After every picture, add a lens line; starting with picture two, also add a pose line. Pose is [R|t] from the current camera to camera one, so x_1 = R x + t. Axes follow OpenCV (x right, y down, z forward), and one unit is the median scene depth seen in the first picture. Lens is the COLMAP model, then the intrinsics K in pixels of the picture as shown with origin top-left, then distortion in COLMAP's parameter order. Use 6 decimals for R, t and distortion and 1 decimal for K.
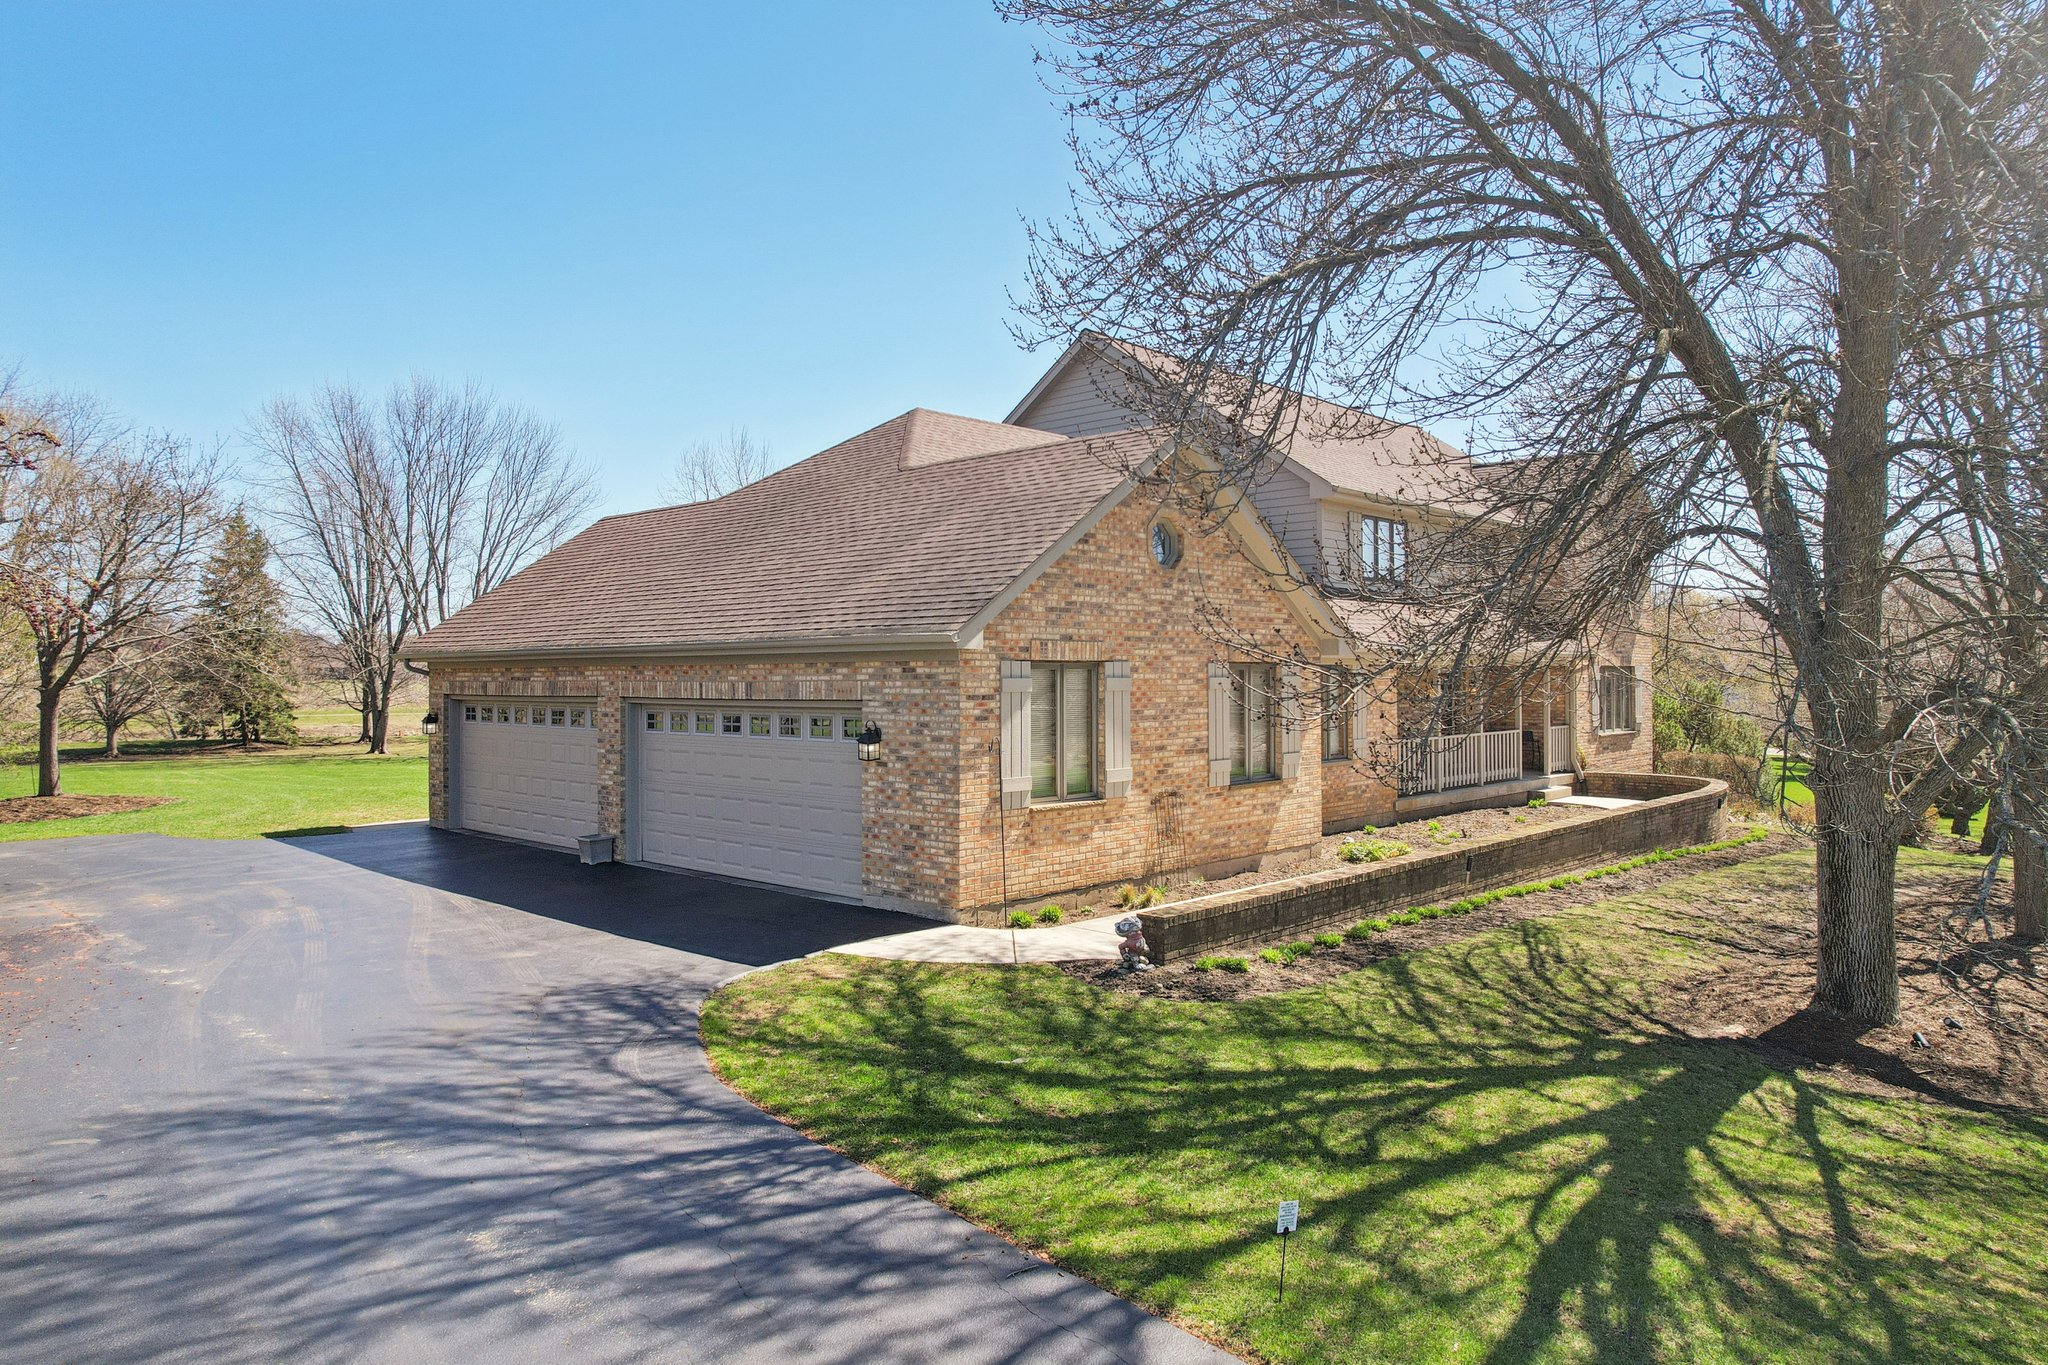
lens RADIAL K [[1331.6, 0, 1014.7], [0, 1331.6, 688.5], [0, 0, 1]] dist [-0.076594, 0.067697]
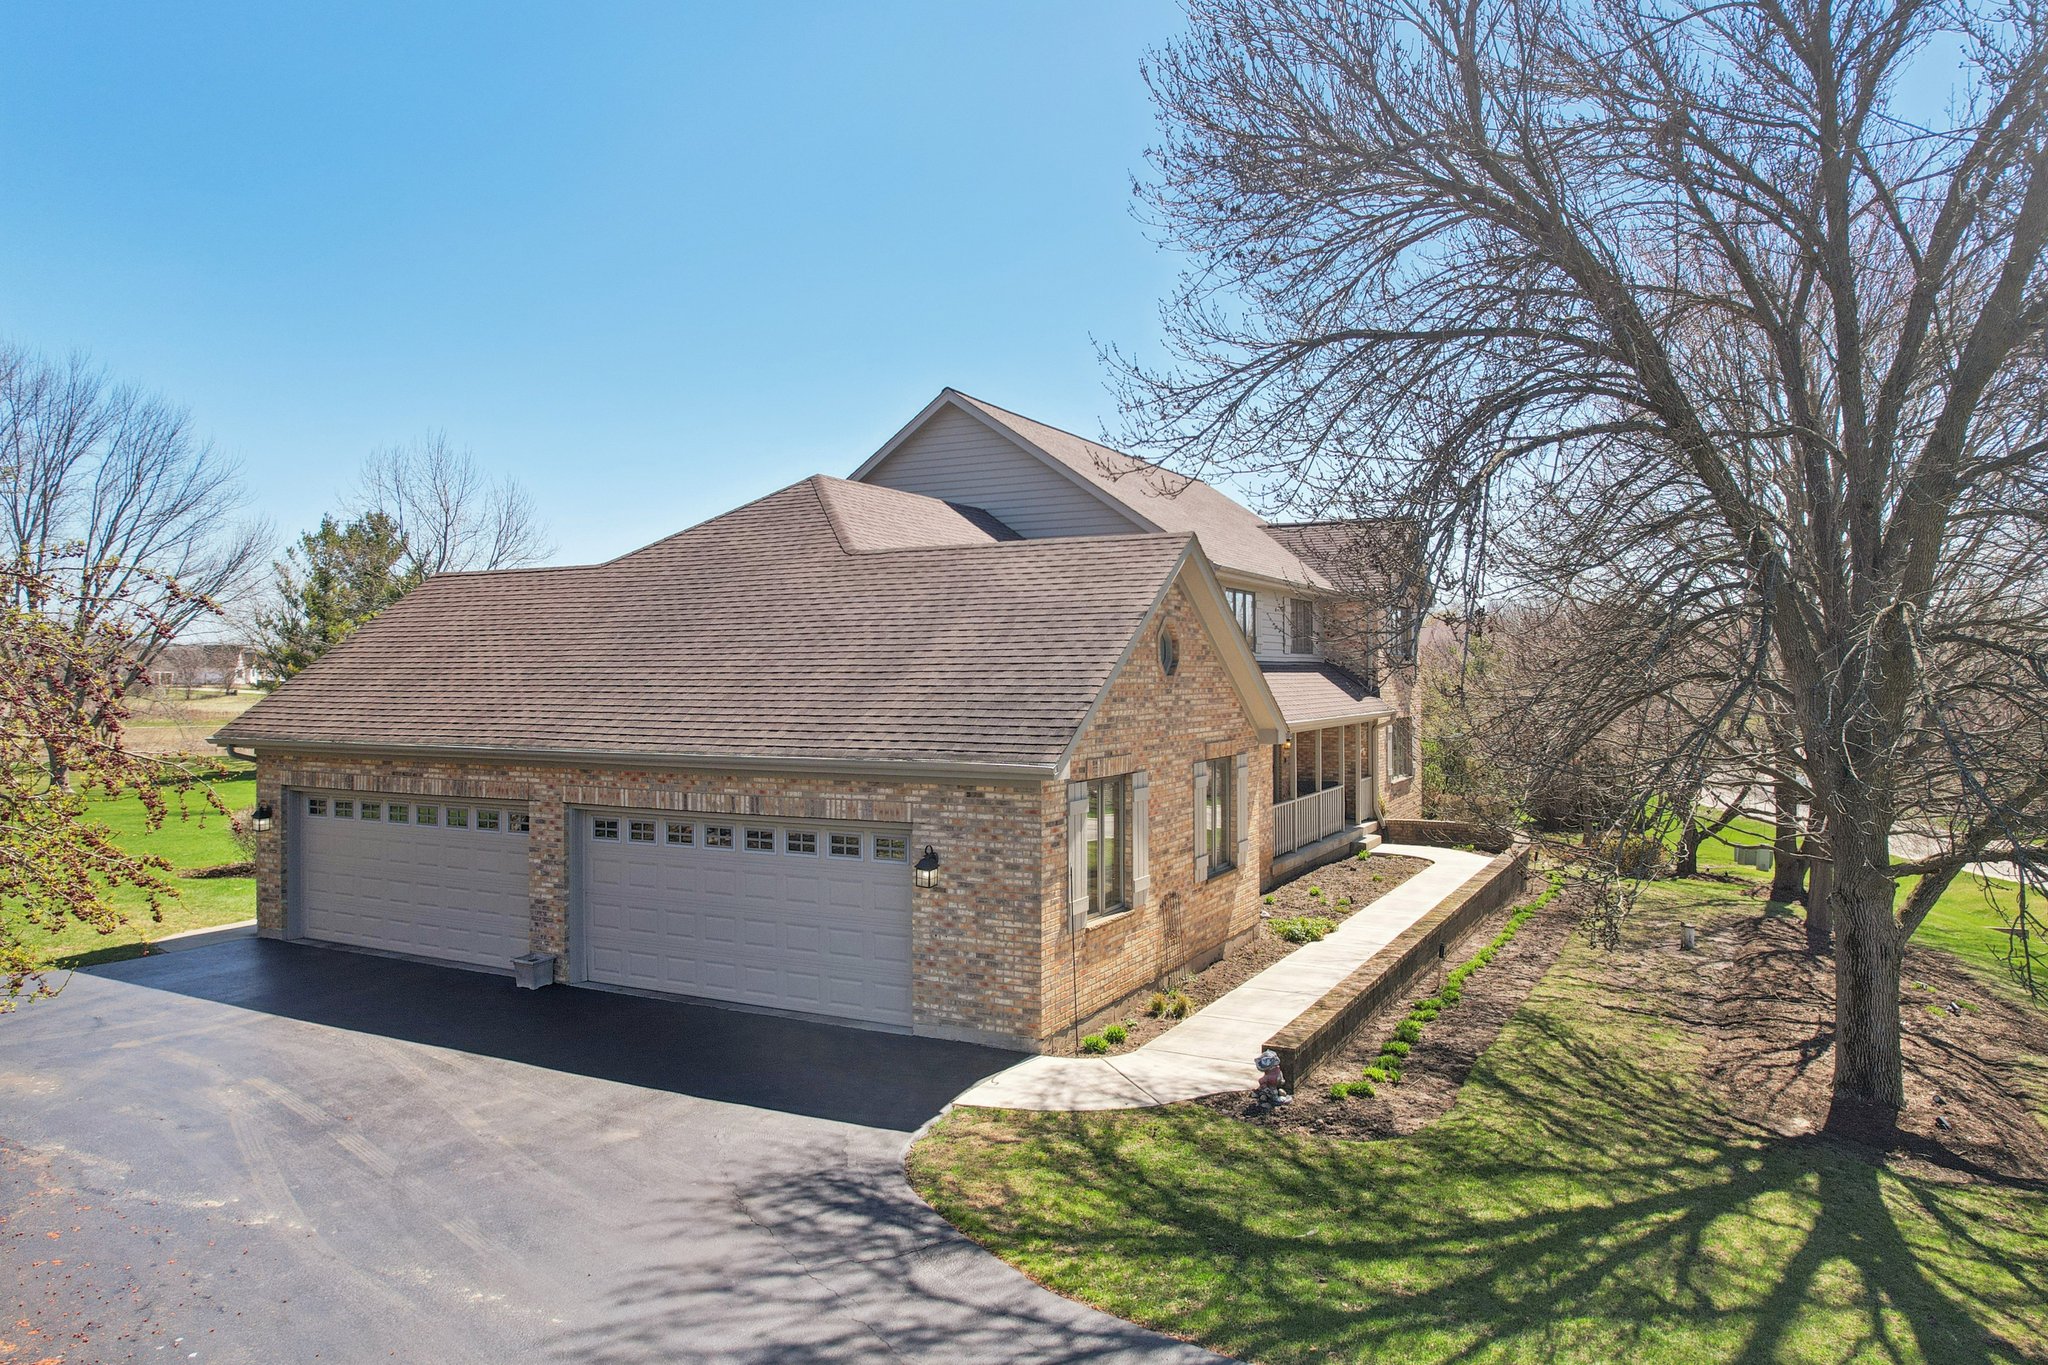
lens RADIAL K [[1349.8, 0, 1079.3], [0, 1349.8, 710.3], [0, 0, 1]] dist [-0.082010, 0.086780]
pose [[0.959018, -0.002523, 0.283332, -0.313553], [0.000170, 0.999965, 0.008328, -0.092044], [-0.283344, -0.007939, 0.958986, 0.035645]]
